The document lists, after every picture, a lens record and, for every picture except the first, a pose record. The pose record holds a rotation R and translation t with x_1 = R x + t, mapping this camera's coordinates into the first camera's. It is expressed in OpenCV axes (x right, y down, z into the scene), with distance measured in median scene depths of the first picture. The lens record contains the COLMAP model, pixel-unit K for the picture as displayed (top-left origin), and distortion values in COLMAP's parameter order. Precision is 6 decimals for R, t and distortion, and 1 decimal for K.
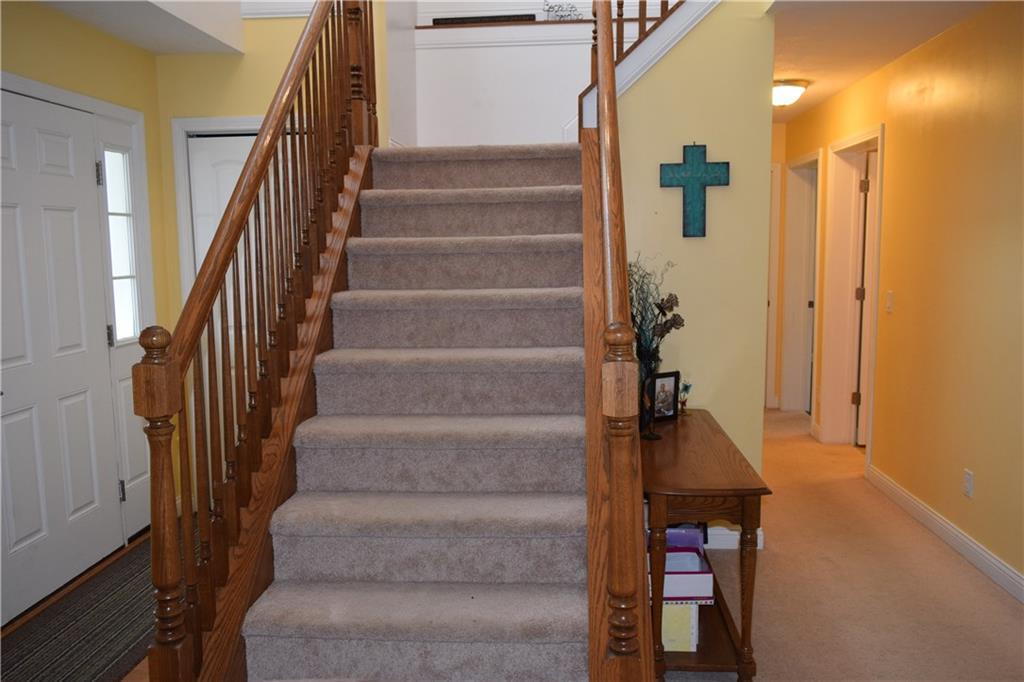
lens RADIAL K [[797.1, 0, 520.3], [0, 797.1, 341.2], [0, 0, 1]] dist [-0.016277, 0.007001]
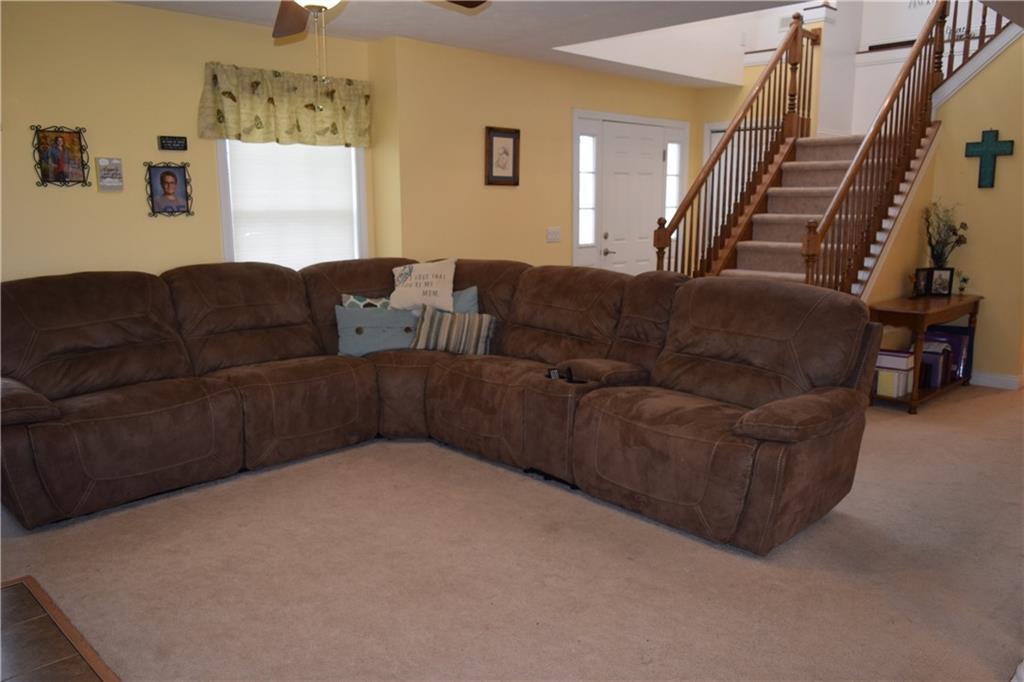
lens RADIAL K [[797.1, 0, 513.5], [0, 797.1, 340.6], [0, 0, 1]] dist [-0.016277, 0.007001]
pose [[0.757000, 0.127988, -0.640757, 0.582368], [-0.085647, 0.991604, 0.096883, 0.105982], [0.647777, -0.018461, 0.761606, -0.878833]]
